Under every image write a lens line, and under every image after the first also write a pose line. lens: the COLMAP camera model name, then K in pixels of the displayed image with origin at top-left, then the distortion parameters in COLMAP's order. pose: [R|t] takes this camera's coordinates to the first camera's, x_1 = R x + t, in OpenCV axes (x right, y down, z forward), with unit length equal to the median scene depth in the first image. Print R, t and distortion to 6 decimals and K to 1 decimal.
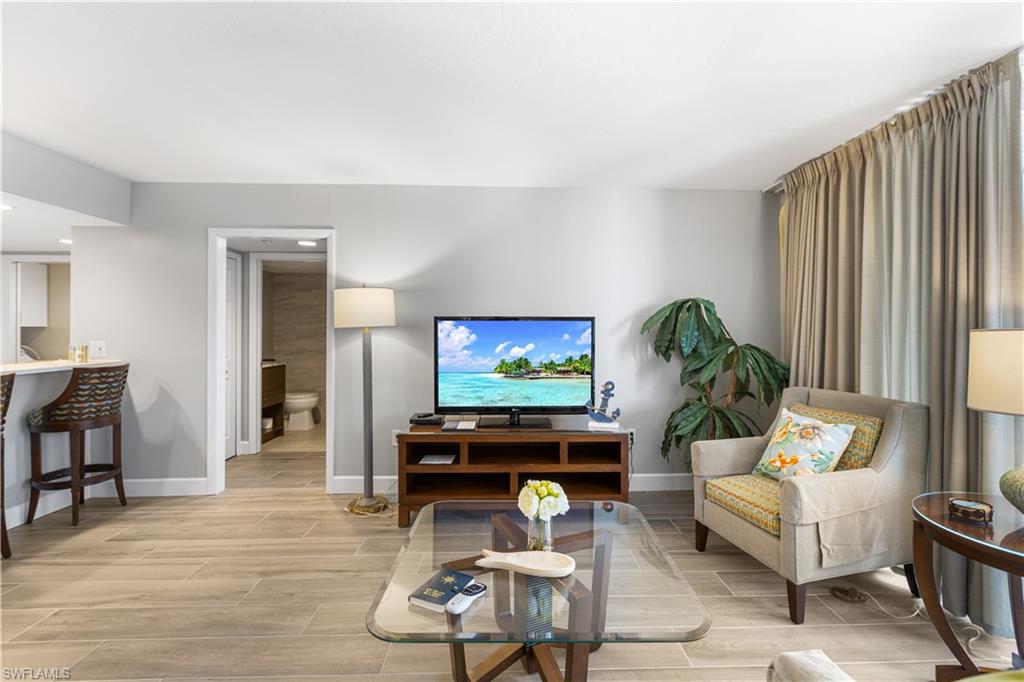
lens RADIAL K [[458.9, 0, 513.6], [0, 458.9, 334.3], [0, 0, 1]] dist [0.003891, 0.000719]
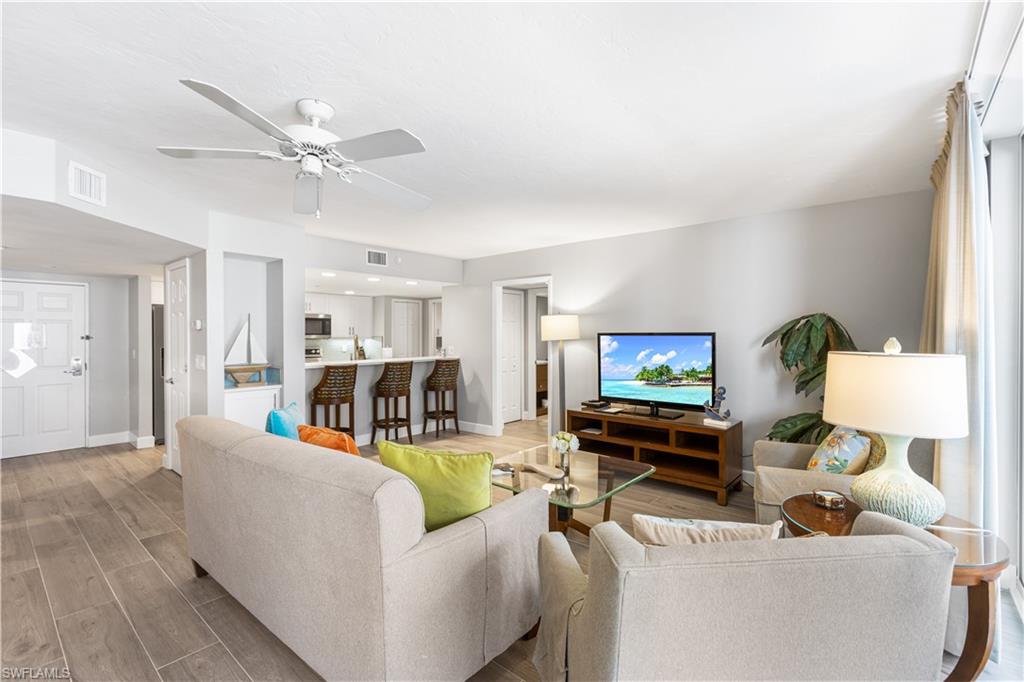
lens RADIAL K [[458.9, 0, 513.6], [0, 458.9, 334.3], [0, 0, 1]] dist [0.003891, 0.000719]
pose [[0.741447, -0.003236, -0.671003, 0.593186], [0.000312, 0.999990, -0.004479, -0.027378], [0.671011, 0.003111, 0.741441, -0.242193]]
